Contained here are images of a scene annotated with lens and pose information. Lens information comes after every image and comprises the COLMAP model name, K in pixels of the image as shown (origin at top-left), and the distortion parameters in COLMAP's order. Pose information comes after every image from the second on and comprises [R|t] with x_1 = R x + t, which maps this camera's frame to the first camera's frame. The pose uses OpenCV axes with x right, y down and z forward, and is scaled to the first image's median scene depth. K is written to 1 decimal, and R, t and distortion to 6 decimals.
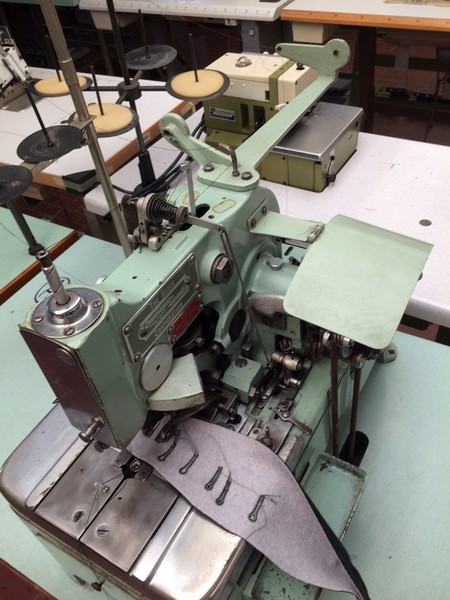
lens RADIAL K [[518.9, 0, 225.5], [0, 518.9, 302.1], [0, 0, 1]] dist [0.068277, -0.110219]
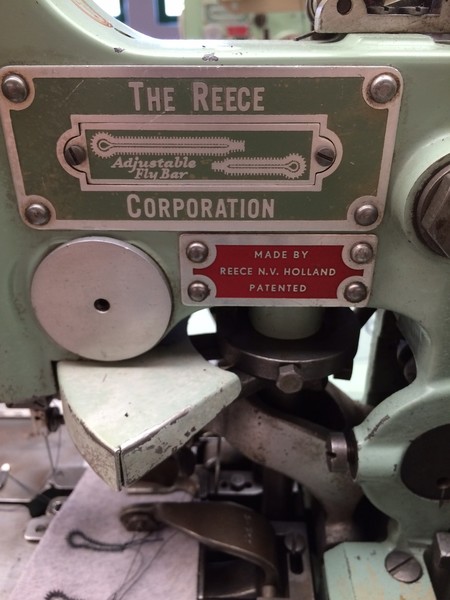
lens RADIAL K [[518.9, 0, 225.5], [0, 518.9, 302.1], [0, 0, 1]] dist [0.068277, -0.110219]
pose [[0.480332, 0.513080, -0.711358, 0.140145], [-0.645186, 0.756108, 0.109705, 0.027086], [0.594151, 0.406263, 0.694215, 0.690224]]
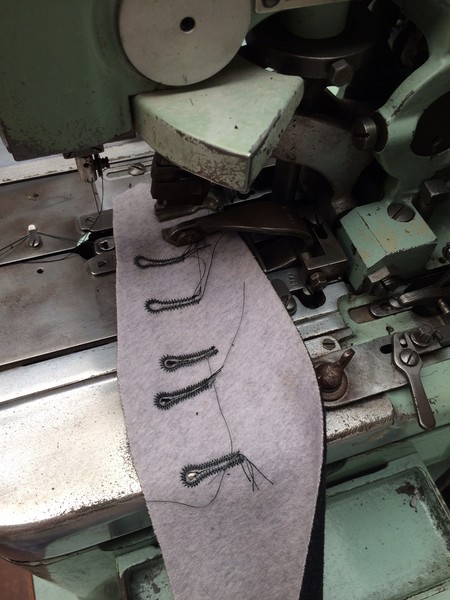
lens RADIAL K [[518.9, 0, 225.5], [0, 518.9, 302.1], [0, 0, 1]] dist [0.068277, -0.110219]
pose [[0.746523, 0.613521, -0.257477, 0.089100], [-0.535223, 0.783617, 0.315405, 0.127585], [0.395271, -0.097650, 0.913359, 0.566003]]
